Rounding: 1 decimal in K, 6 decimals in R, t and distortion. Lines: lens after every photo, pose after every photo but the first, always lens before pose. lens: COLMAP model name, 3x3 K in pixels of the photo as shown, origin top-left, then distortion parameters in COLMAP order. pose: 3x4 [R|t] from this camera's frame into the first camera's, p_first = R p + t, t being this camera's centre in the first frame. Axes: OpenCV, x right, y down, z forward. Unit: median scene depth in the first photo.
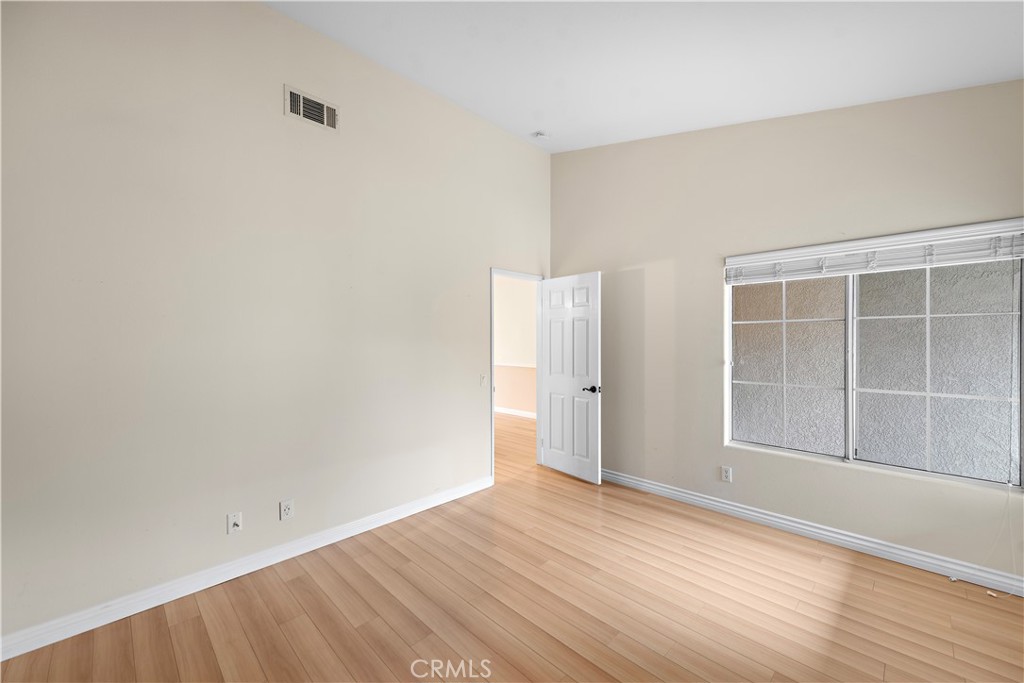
lens RADIAL K [[403.4, 0, 513.9], [0, 403.4, 340.5], [0, 0, 1]] dist [0.014379, -0.003085]
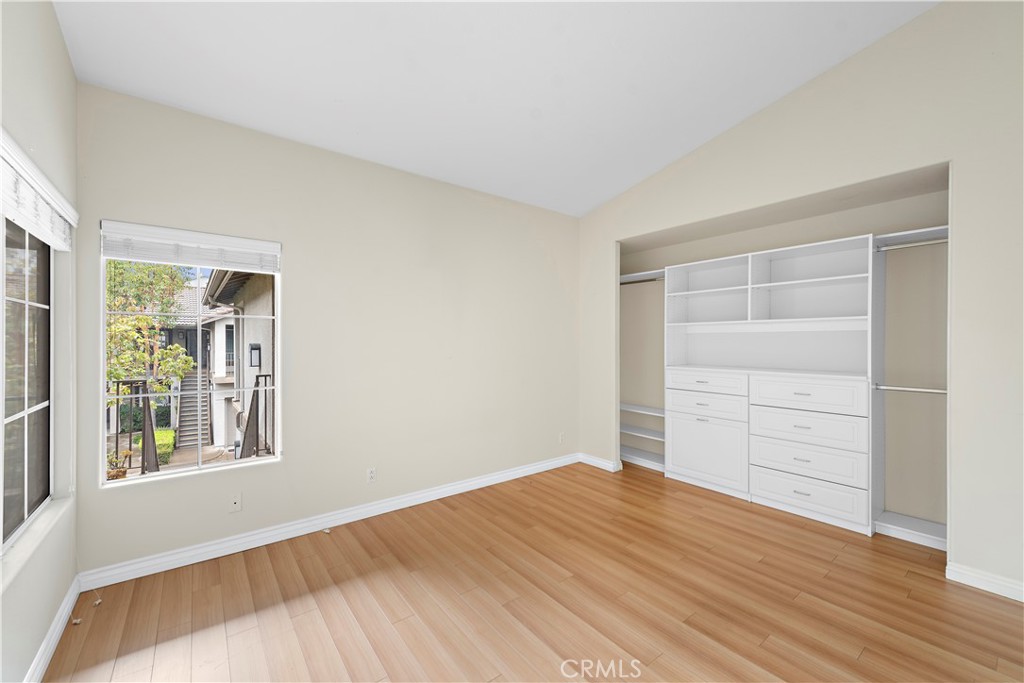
lens RADIAL K [[403.4, 0, 510.3], [0, 403.4, 340.9], [0, 0, 1]] dist [0.014379, -0.003085]
pose [[-0.993357, 0.002790, 0.115039, 0.110369], [0.003179, 0.999990, 0.003198, 0.006054], [-0.115028, 0.003543, -0.993356, 2.029423]]
